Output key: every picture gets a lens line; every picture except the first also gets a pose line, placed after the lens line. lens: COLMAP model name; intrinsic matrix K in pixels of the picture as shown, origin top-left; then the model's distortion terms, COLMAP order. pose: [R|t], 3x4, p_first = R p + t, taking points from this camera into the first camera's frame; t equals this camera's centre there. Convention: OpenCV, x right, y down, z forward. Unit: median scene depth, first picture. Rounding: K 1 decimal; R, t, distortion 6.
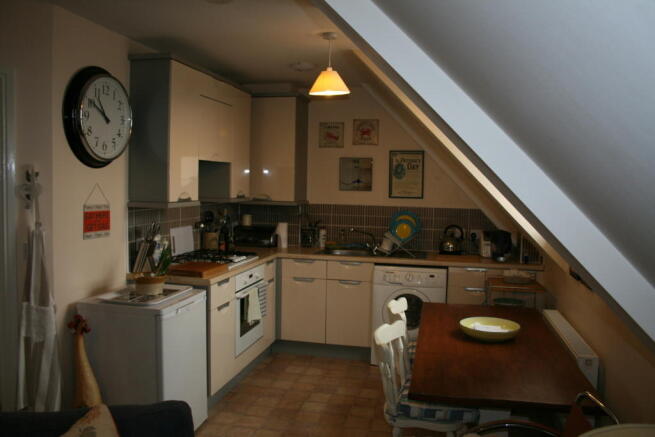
lens RADIAL K [[536.3, 0, 327.5], [0, 536.3, 218.5], [0, 0, 1]] dist [-0.139005, 0.091897]
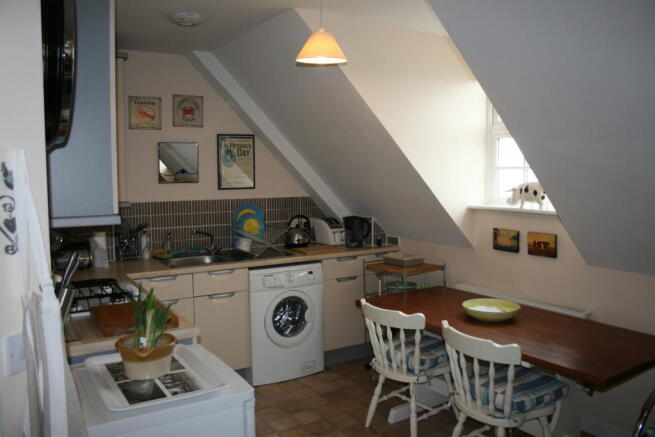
lens RADIAL K [[536.3, 0, 327.5], [0, 536.3, 218.5], [0, 0, 1]] dist [-0.139005, 0.091897]
pose [[0.700629, -0.086802, 0.708226, -0.373144], [0.068420, 0.996172, 0.054407, -0.028093], [-0.710238, 0.010338, 0.703886, 0.287755]]
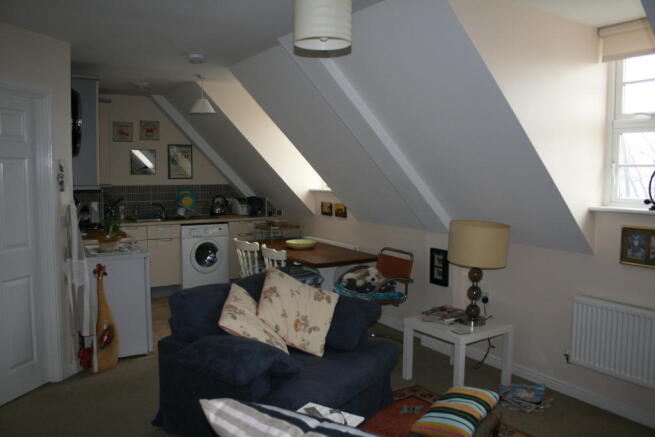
lens RADIAL K [[536.3, 0, 327.5], [0, 536.3, 218.5], [0, 0, 1]] dist [-0.139005, 0.091897]
pose [[0.706211, -0.081306, 0.703317, -0.571803], [0.056658, 0.996688, 0.058331, 0.006338], [-0.705731, -0.001345, 0.708479, -0.256703]]
